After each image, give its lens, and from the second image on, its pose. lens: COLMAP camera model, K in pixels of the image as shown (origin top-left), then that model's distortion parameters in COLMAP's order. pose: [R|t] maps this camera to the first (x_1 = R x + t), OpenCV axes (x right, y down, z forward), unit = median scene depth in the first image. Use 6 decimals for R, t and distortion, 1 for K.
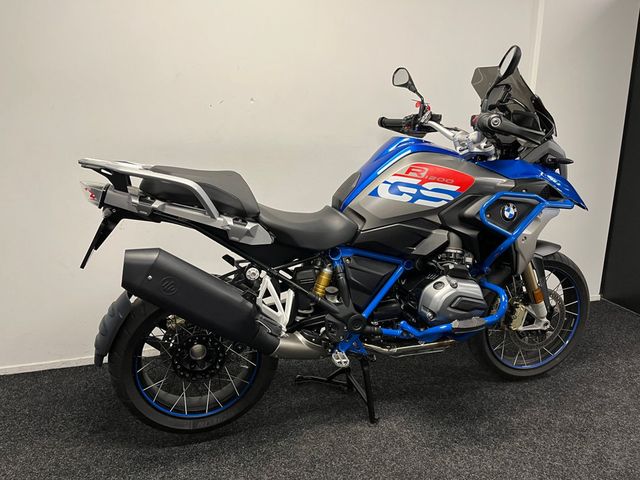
lens RADIAL K [[480.7, 0, 317.1], [0, 480.7, 242.6], [0, 0, 1]] dist [0.080726, -0.104922]
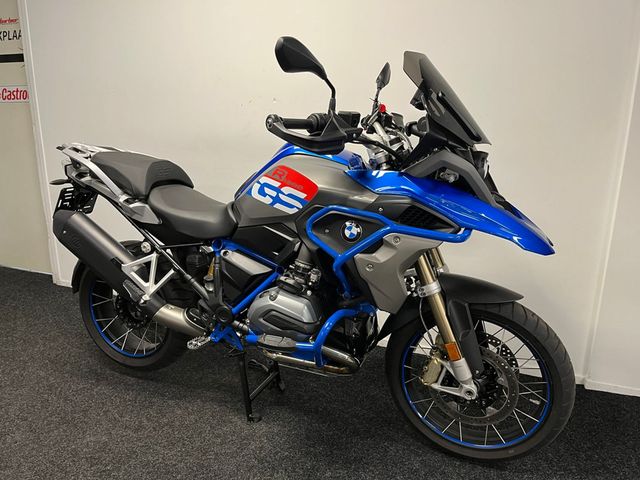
lens RADIAL K [[480.7, 0, 317.1], [0, 480.7, 242.6], [0, 0, 1]] dist [0.080726, -0.104922]
pose [[0.780239, 0.169208, -0.602159, 0.850137], [-0.169782, 0.983862, 0.056475, -0.079134], [0.601997, 0.058172, 0.796377, 0.290723]]
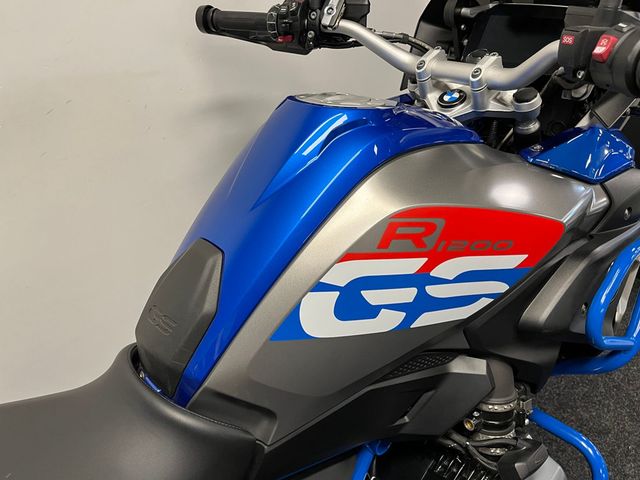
lens RADIAL K [[480.7, 0, 317.1], [0, 480.7, 242.6], [0, 0, 1]] dist [0.080726, -0.104922]
pose [[0.906321, -0.233975, 0.351905, 0.043148], [0.132425, 0.948042, 0.289276, -0.235405], [-0.401304, -0.215576, 0.890214, 0.742551]]
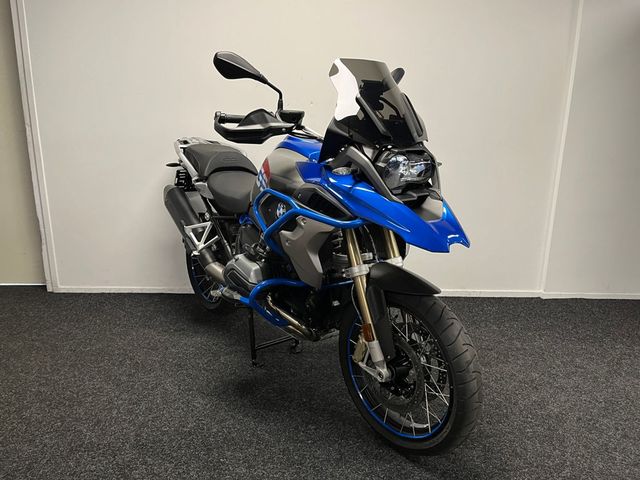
lens RADIAL K [[480.7, 0, 317.1], [0, 480.7, 242.6], [0, 0, 1]] dist [0.080726, -0.104922]
pose [[0.366978, 0.240015, -0.898732, 1.331272], [-0.239260, 0.957990, 0.158144, -0.174122], [0.898934, 0.156995, 0.408987, 0.660738]]
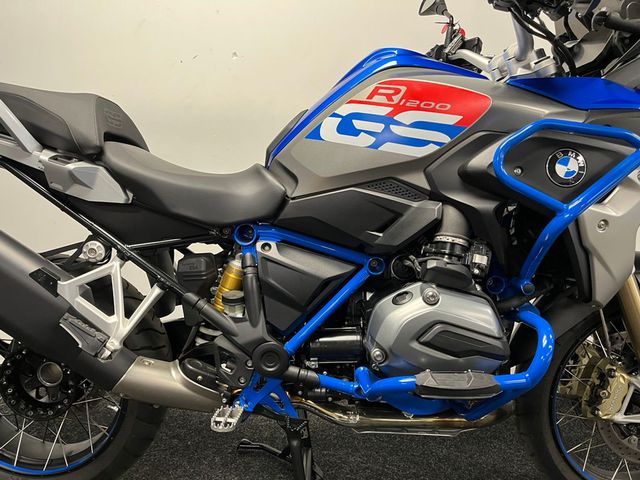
lens RADIAL K [[480.7, 0, 317.1], [0, 480.7, 242.6], [0, 0, 1]] dist [0.080726, -0.104922]
pose [[0.956985, 0.055414, -0.284795, 0.295101], [-0.089010, 0.990331, -0.106401, 0.089121], [0.276146, 0.127174, 0.952665, 0.460381]]
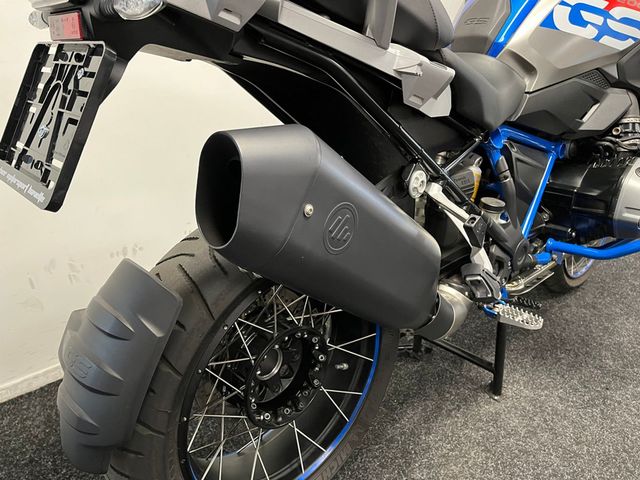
lens RADIAL K [[480.7, 0, 317.1], [0, 480.7, 242.6], [0, 0, 1]] dist [0.080726, -0.104922]
pose [[0.894426, -0.154192, 0.419794, -0.405276], [0.095837, 0.982961, 0.156852, 0.035313], [-0.436826, -0.100061, 0.893964, 0.578590]]
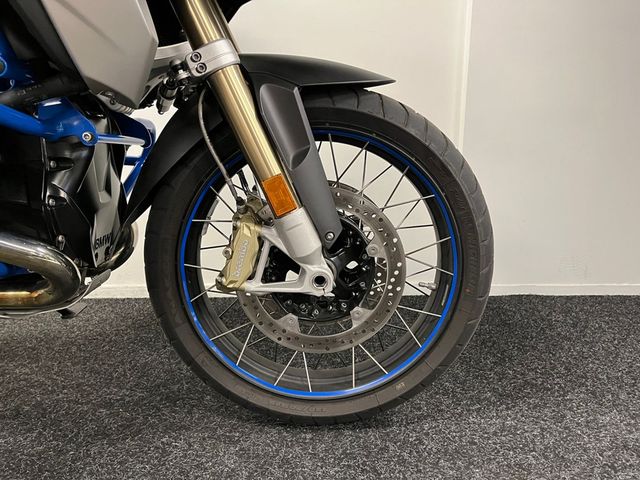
lens RADIAL K [[480.7, 0, 317.1], [0, 480.7, 242.6], [0, 0, 1]] dist [0.080726, -0.104922]
pose [[0.964421, 0.059143, -0.257671, 0.679396], [-0.066940, 0.997523, -0.021585, 0.177951], [0.255756, 0.038066, 0.965992, 0.781804]]
